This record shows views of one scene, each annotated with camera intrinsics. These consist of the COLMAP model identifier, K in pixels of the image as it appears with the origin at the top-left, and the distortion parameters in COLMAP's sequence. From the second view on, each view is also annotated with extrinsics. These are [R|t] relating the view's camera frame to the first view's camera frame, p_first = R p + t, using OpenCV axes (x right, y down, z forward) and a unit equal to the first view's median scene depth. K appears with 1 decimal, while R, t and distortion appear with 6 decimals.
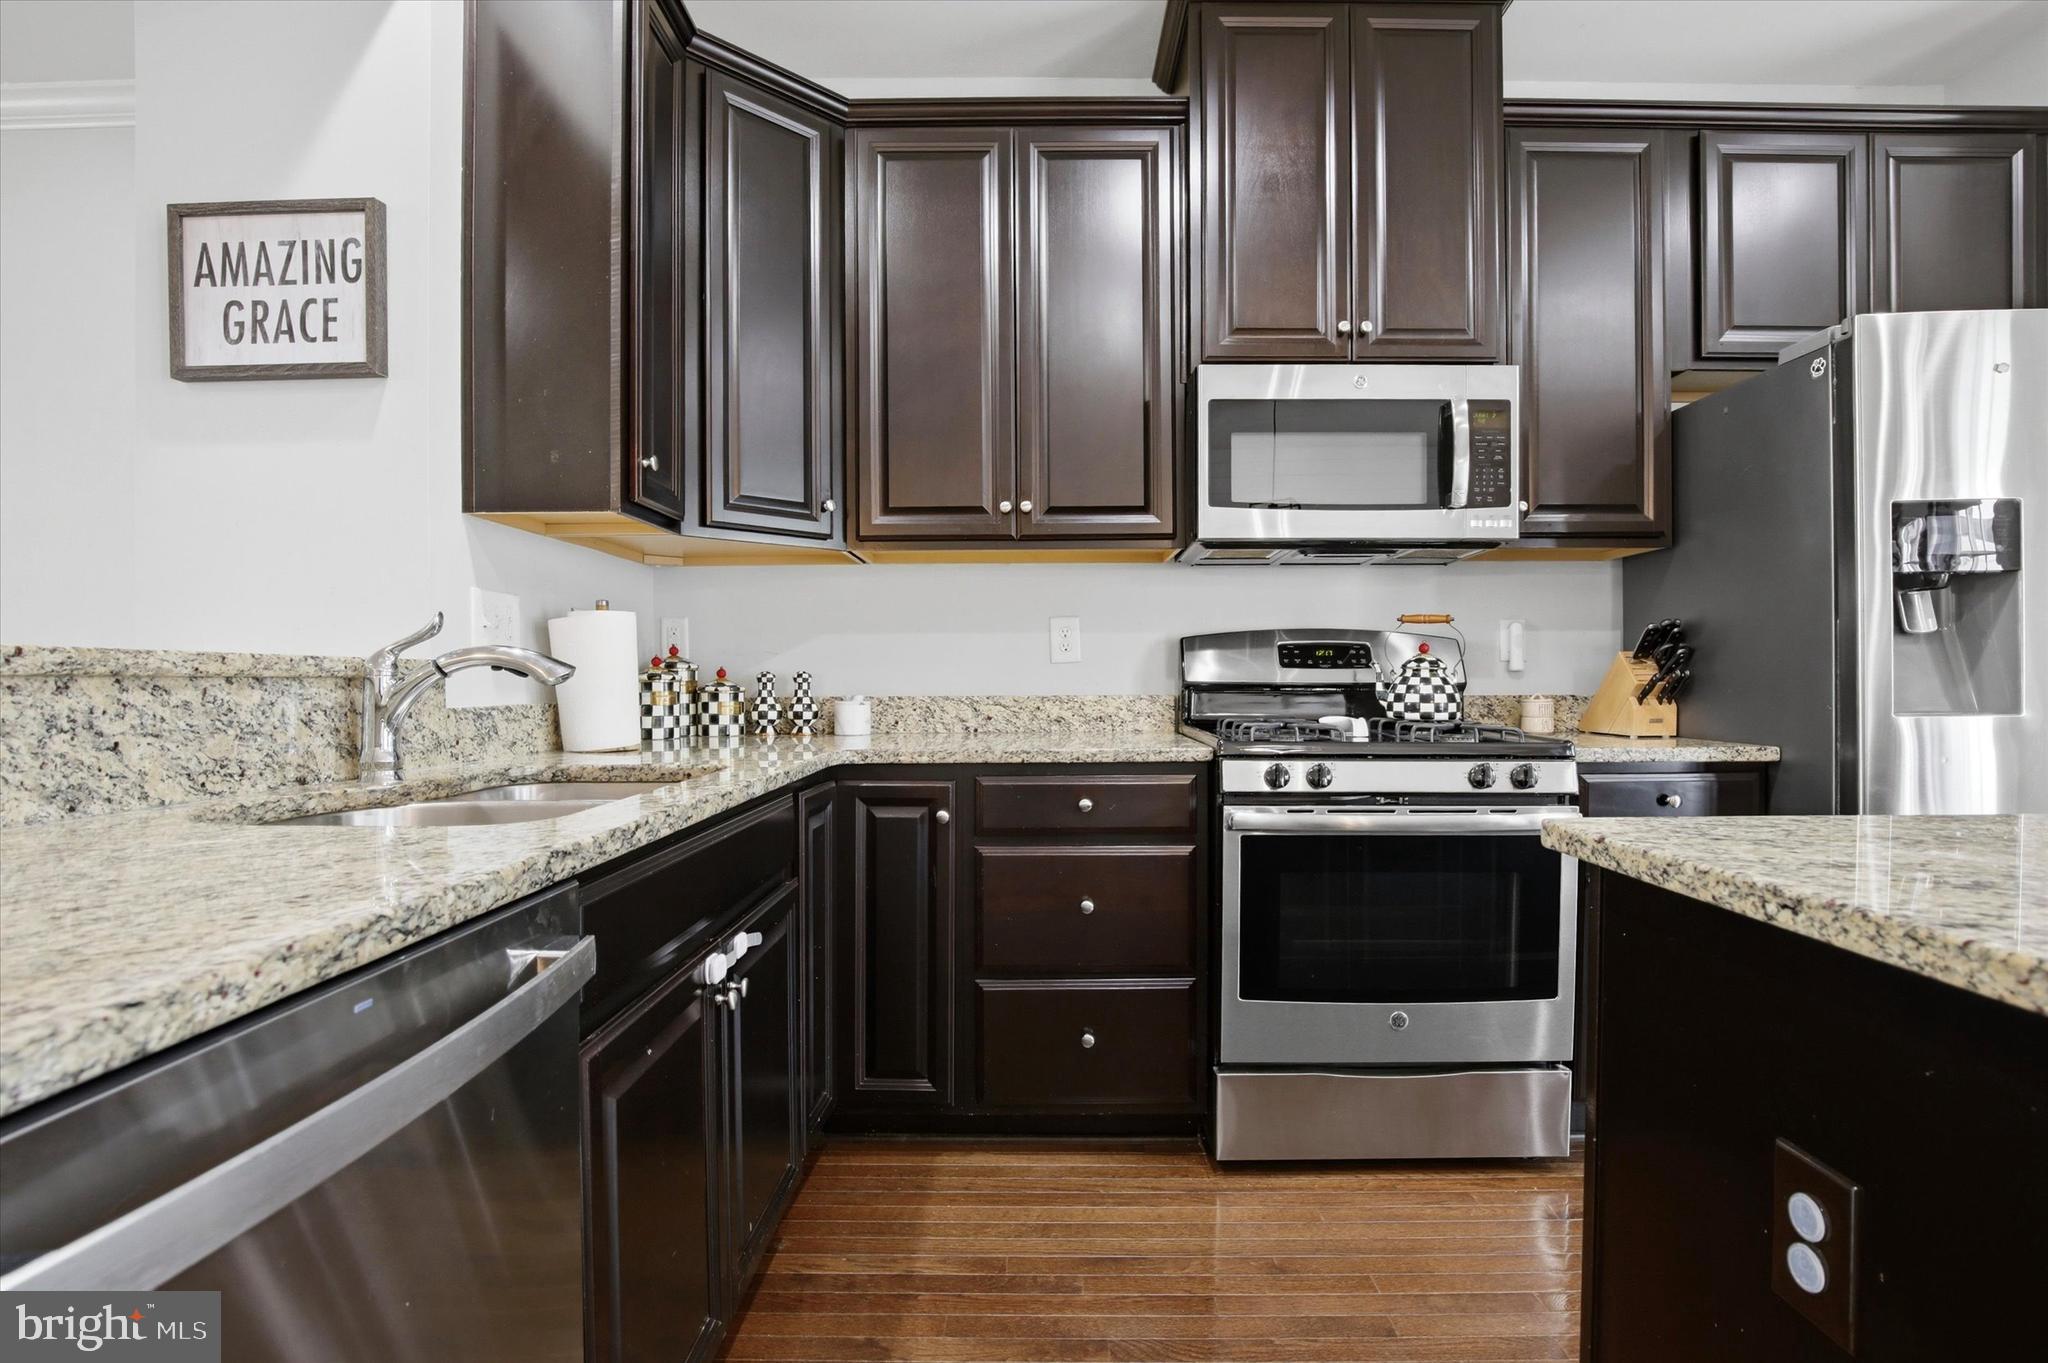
lens RADIAL K [[986.5, 0, 1037.7], [0, 986.5, 692.6], [0, 0, 1]] dist [-0.039305, 0.010774]
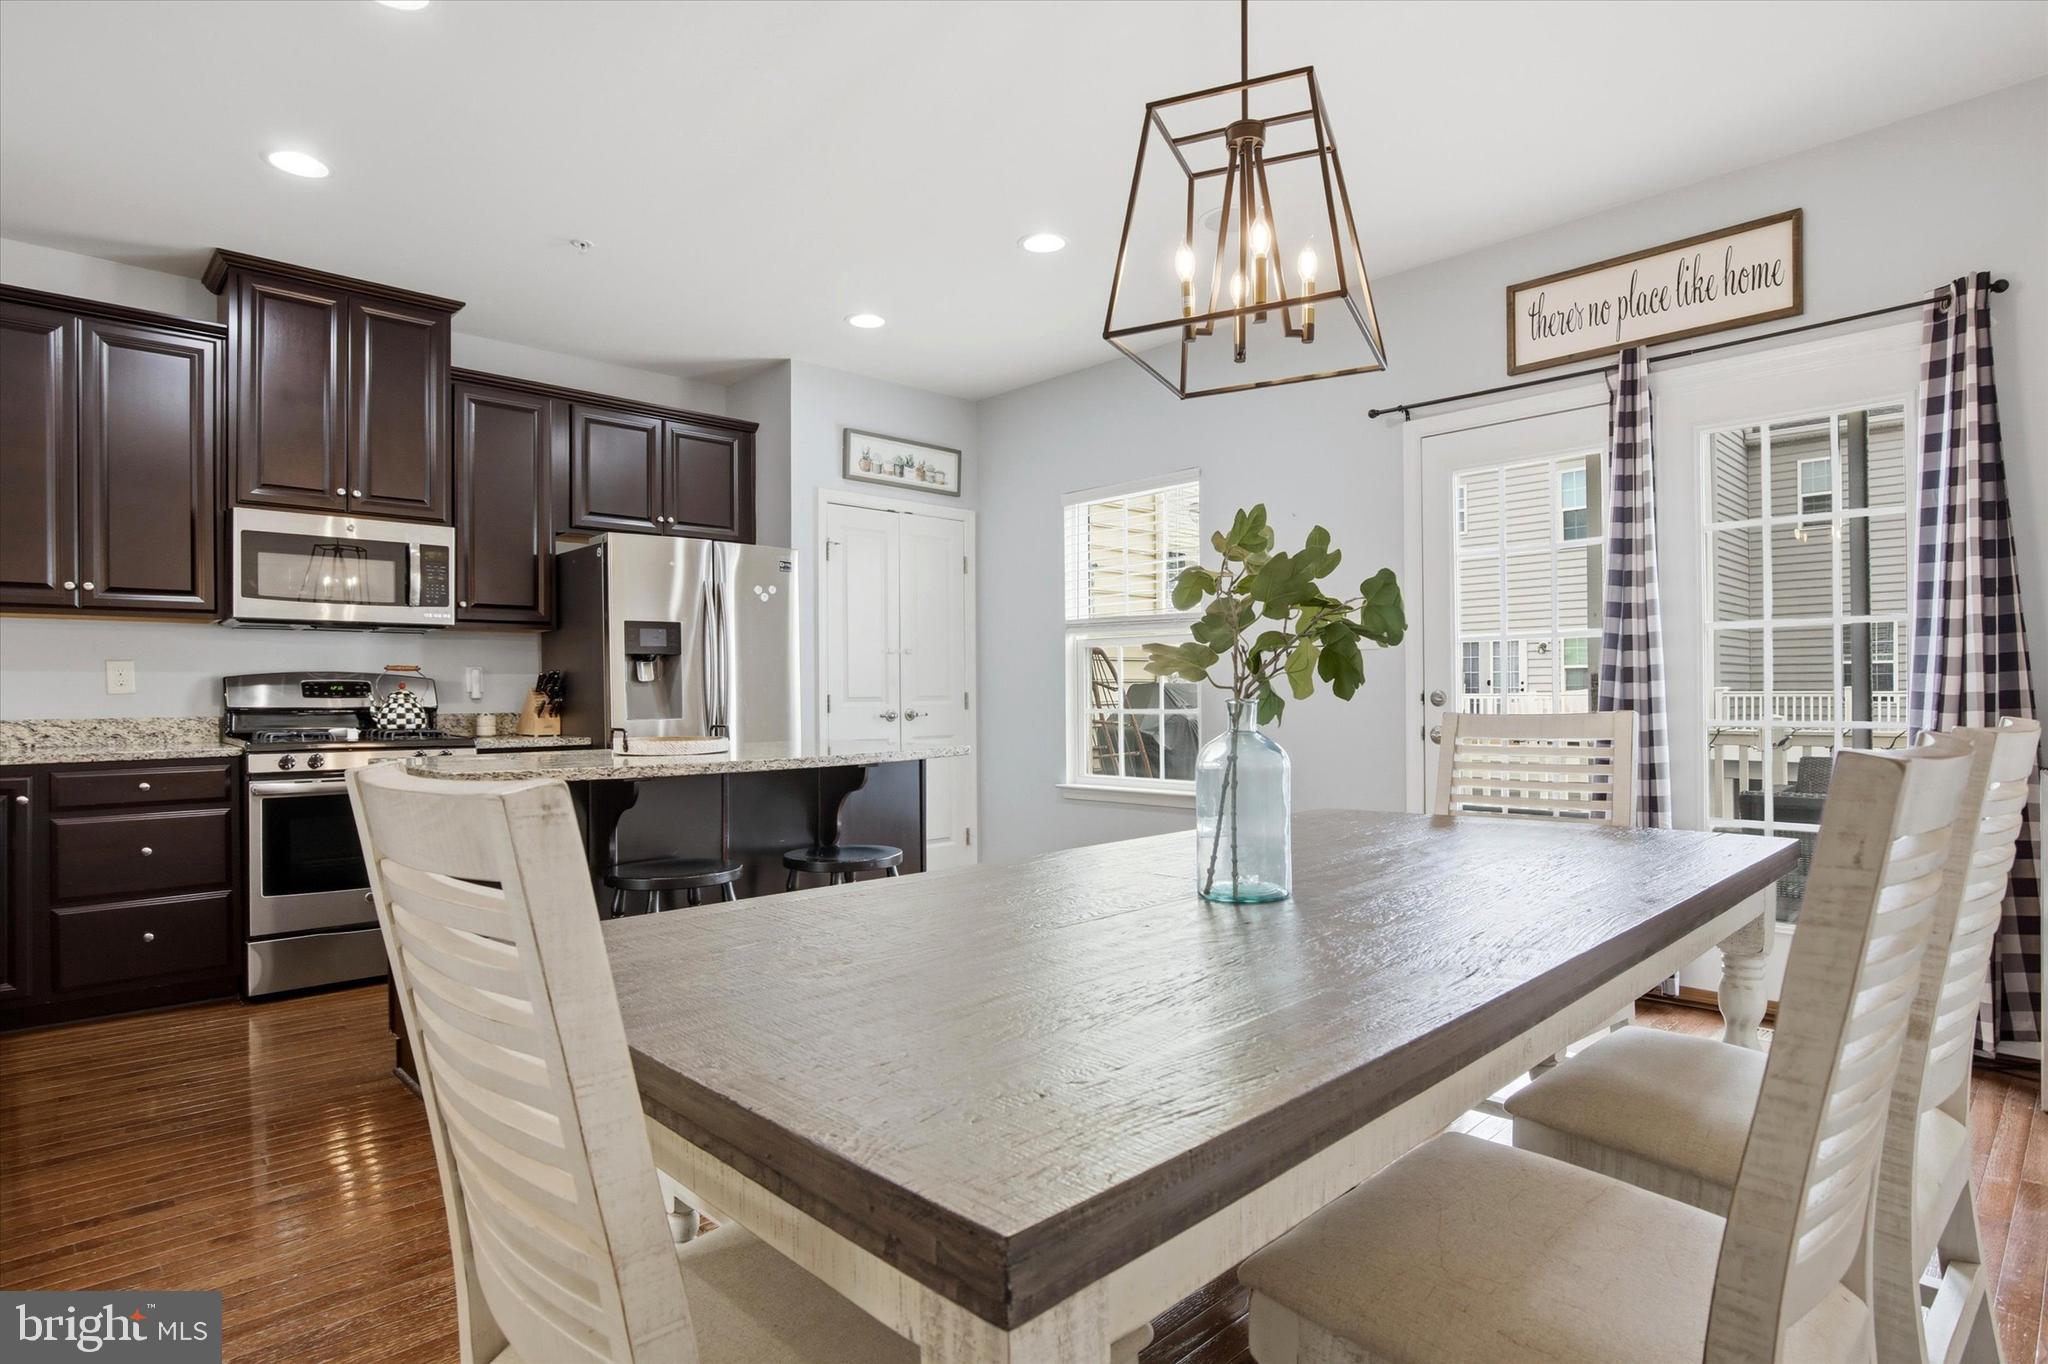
lens RADIAL K [[1071.6, 0, 1051.6], [0, 1071.6, 698.9], [0, 0, 1]] dist [-0.040106, 0.010482]
pose [[0.709395, -0.004885, 0.704794, -0.090540], [0.013702, 0.999883, -0.006861, 0.004433], [-0.704678, 0.014524, 0.709378, -1.098101]]
